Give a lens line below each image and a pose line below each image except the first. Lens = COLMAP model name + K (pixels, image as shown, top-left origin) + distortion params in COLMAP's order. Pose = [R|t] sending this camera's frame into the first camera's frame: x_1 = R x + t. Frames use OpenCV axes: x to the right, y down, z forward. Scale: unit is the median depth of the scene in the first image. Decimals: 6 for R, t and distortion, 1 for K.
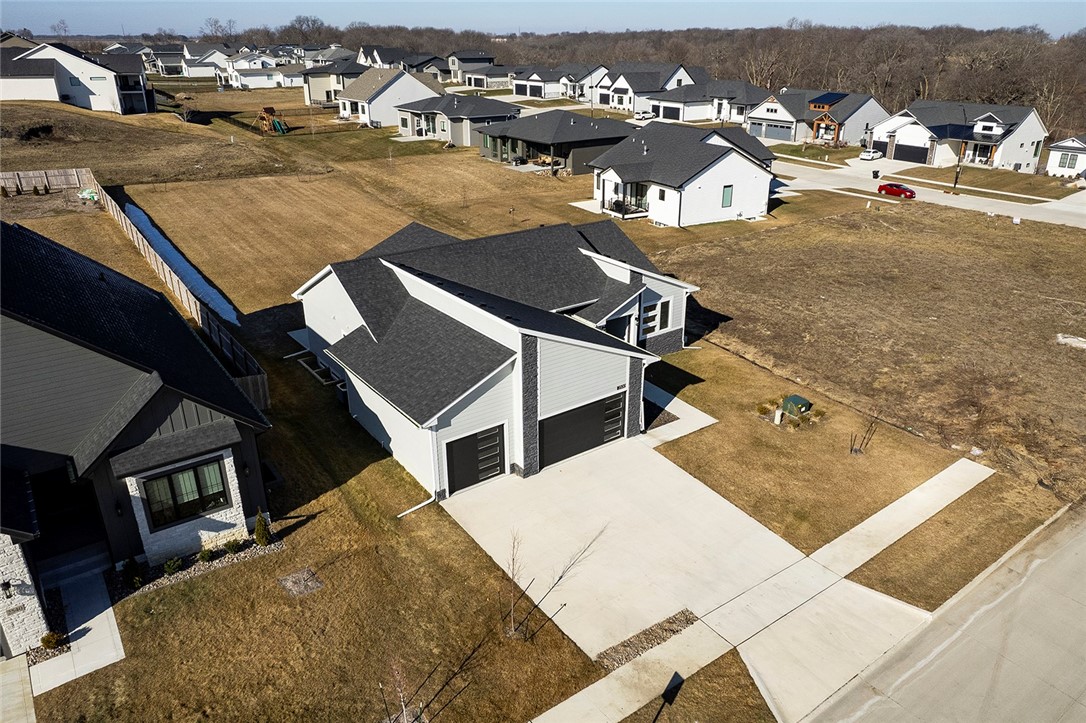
lens RADIAL K [[738.9, 0, 569.5], [0, 738.9, 392.4], [0, 0, 1]] dist [-0.057809, 0.030896]
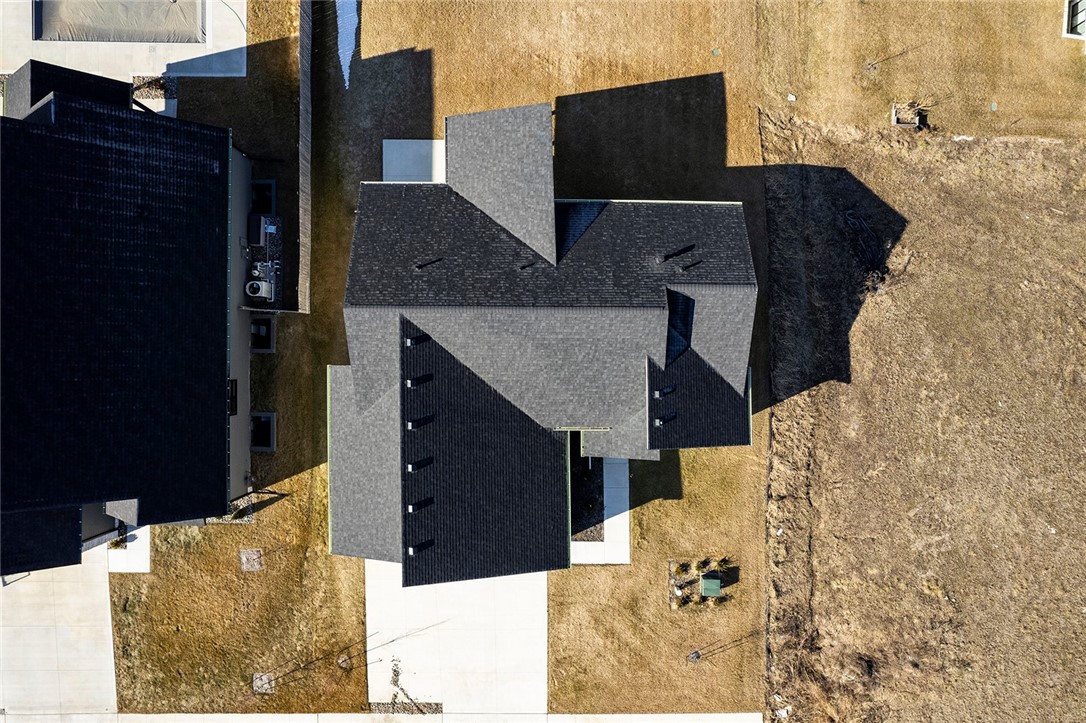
lens RADIAL K [[690.9, 0, 543.0], [0, 690.9, 361.5], [0, 0, 1]] dist [-0.087964, 0.081208]
pose [[0.792728, 0.609465, -0.011629, -0.073484], [-0.266237, 0.363329, 0.892810, -0.953545], [0.548361, -0.704659, 0.450284, 0.673503]]
